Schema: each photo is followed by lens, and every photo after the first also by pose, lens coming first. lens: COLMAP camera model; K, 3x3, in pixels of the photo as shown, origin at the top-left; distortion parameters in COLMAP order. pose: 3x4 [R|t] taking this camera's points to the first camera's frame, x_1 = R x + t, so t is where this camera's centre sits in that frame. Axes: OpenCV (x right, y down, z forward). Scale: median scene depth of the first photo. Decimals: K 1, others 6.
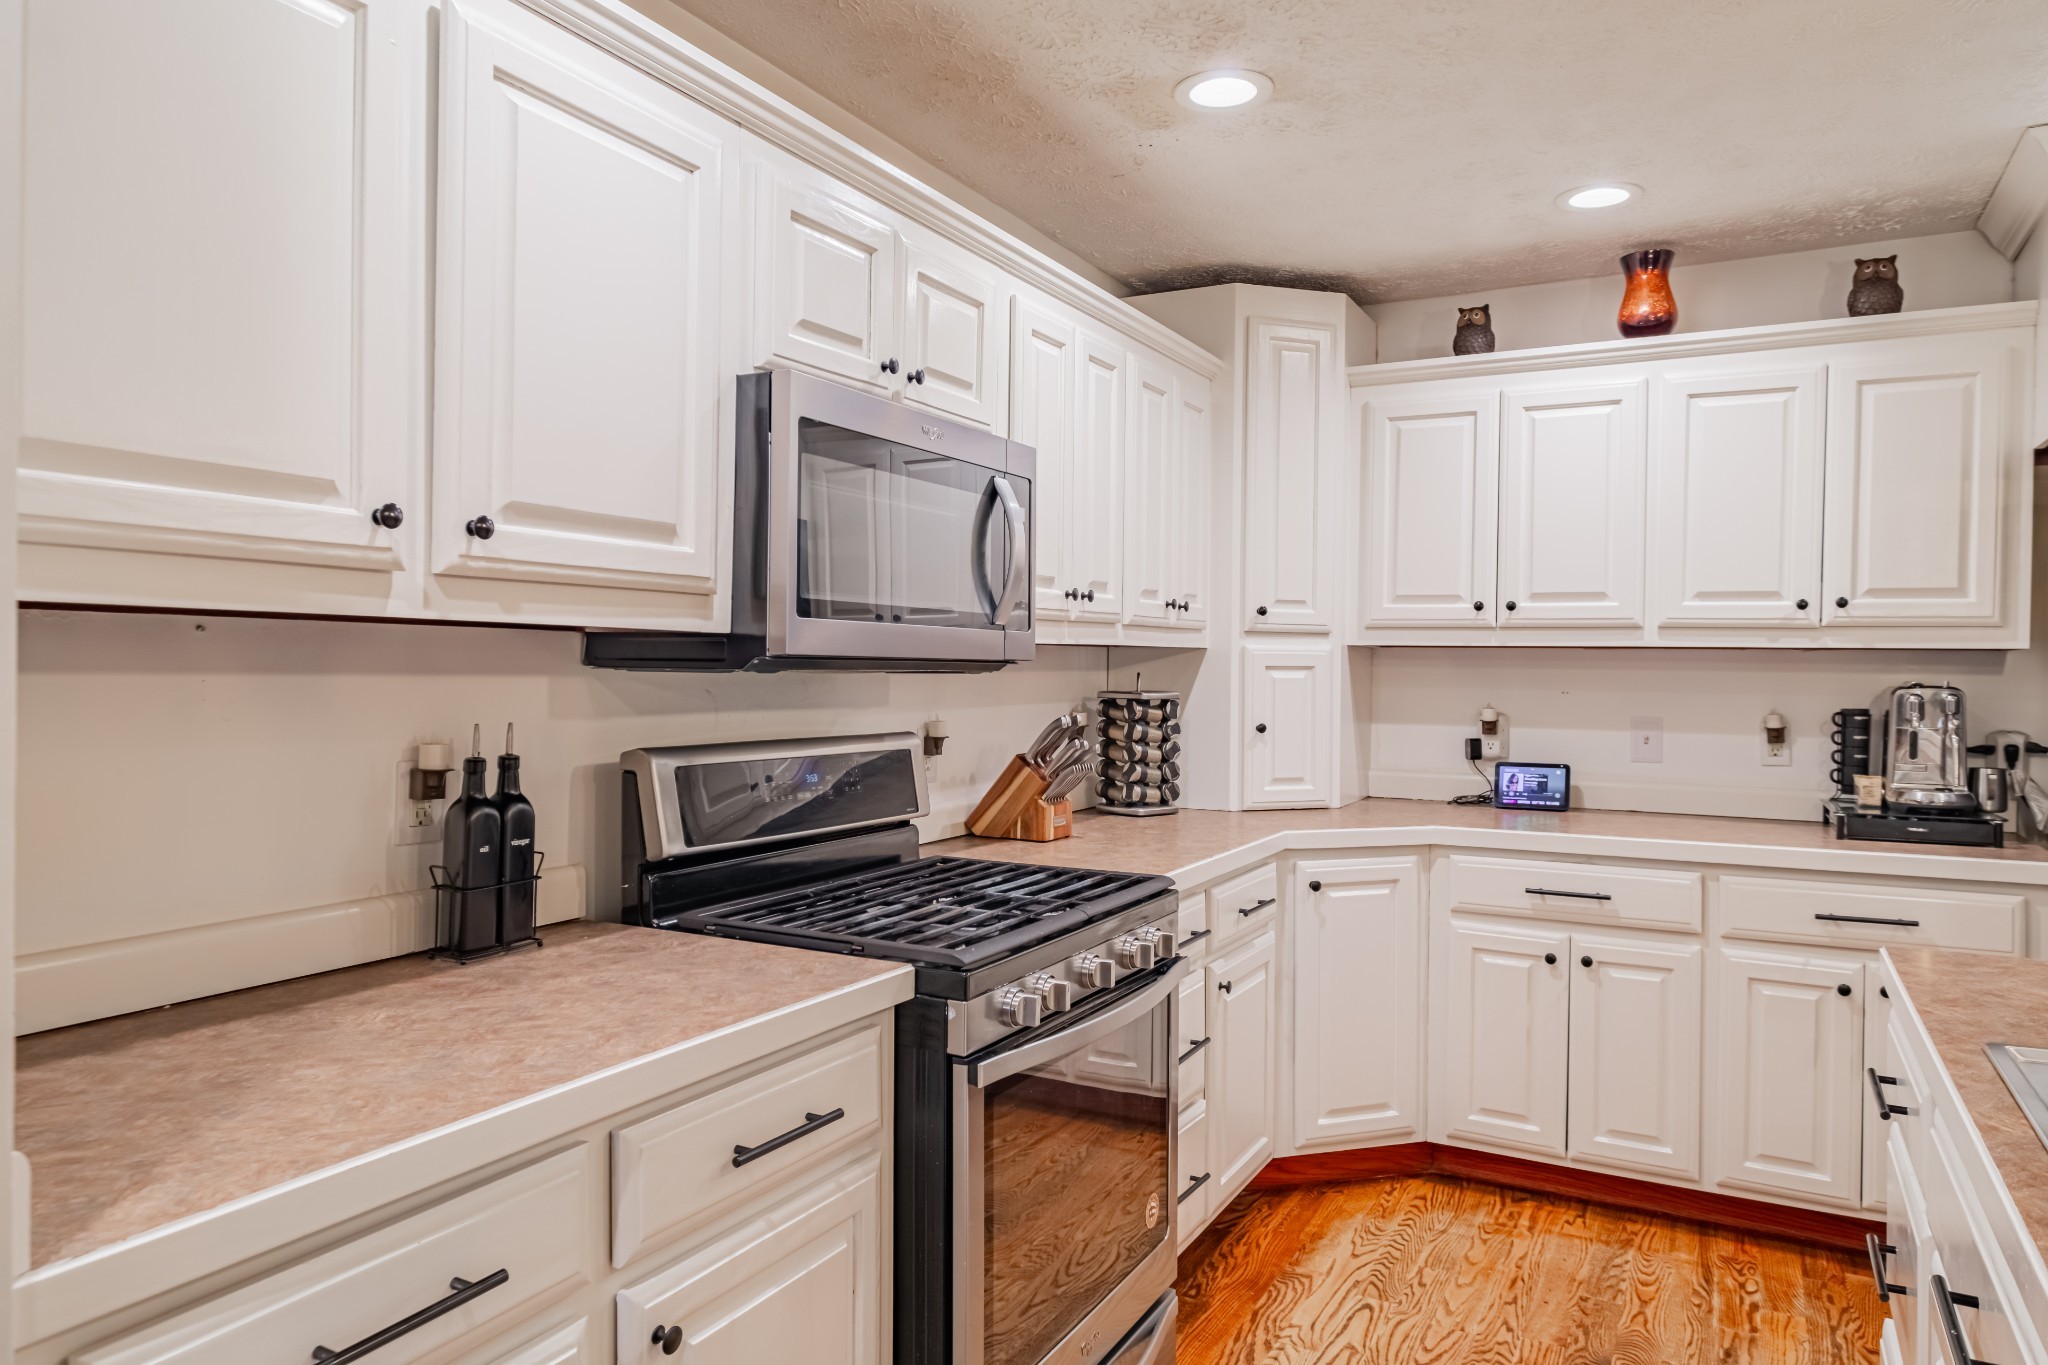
lens RADIAL K [[1325.1, 0, 1023.7], [0, 1325.1, 674.0], [0, 0, 1]] dist [0.007284, -0.001253]
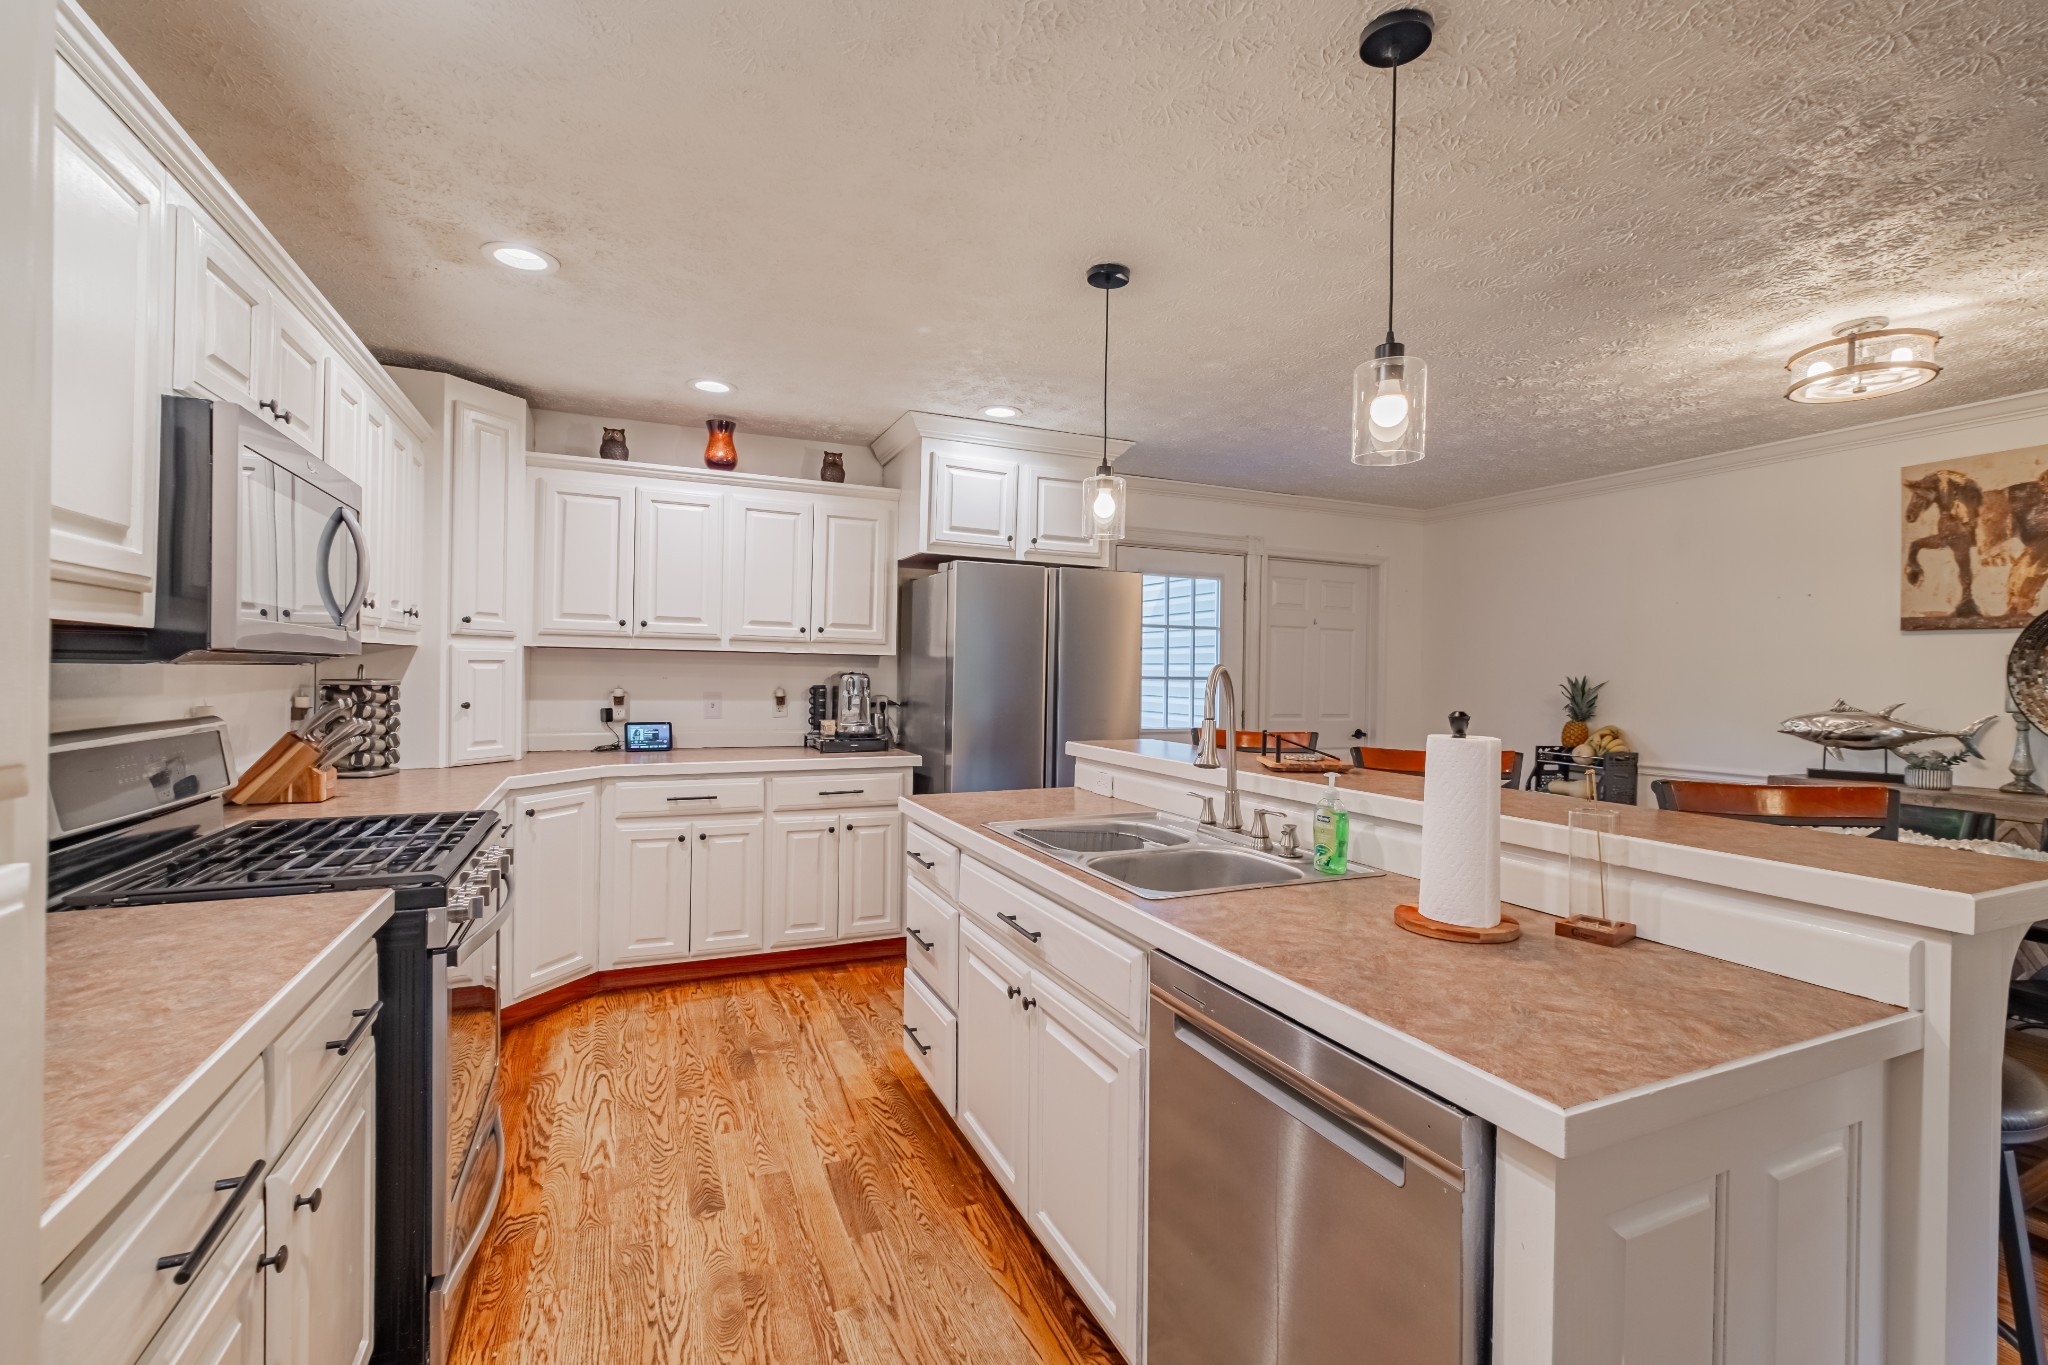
lens RADIAL K [[891.1, 0, 1020.9], [0, 891.1, 674.9], [0, 0, 1]] dist [0.003710, 0.000059]
pose [[0.612081, -0.003669, 0.790786, -0.223775], [-0.004496, 0.999957, 0.008120, -0.000684], [-0.790782, -0.008526, 0.612038, -0.014441]]
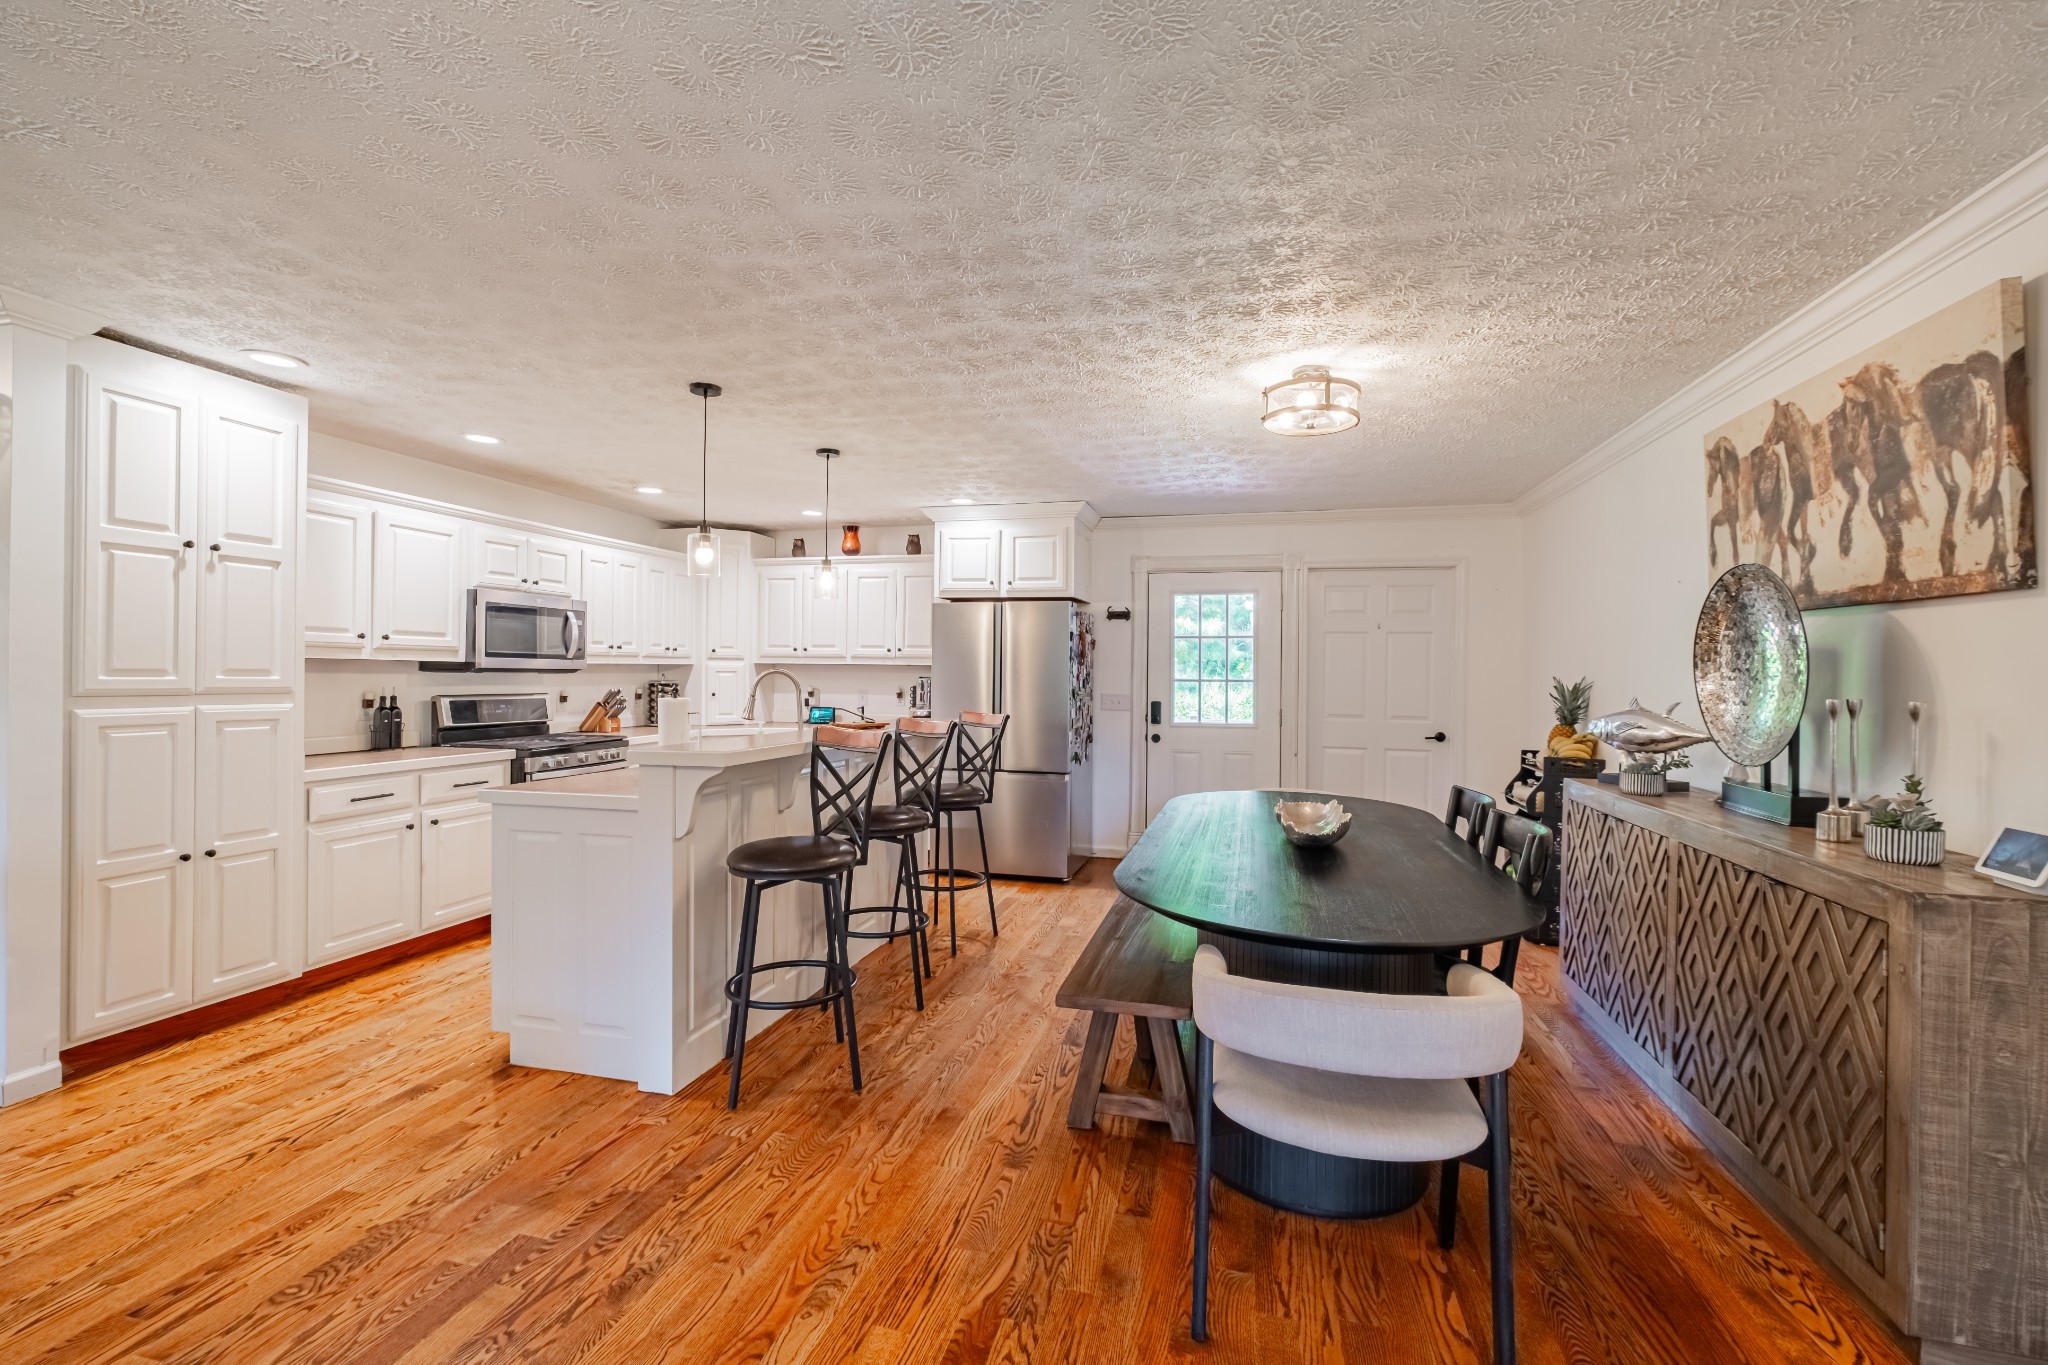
lens RADIAL K [[891.1, 0, 1021.4], [0, 891.1, 674.6], [0, 0, 1]] dist [0.003710, 0.000059]
pose [[0.970117, -0.002530, 0.242626, 0.392792], [0.003386, 0.999989, -0.003112, 0.009831], [-0.242615, 0.003841, 0.970115, -1.023205]]
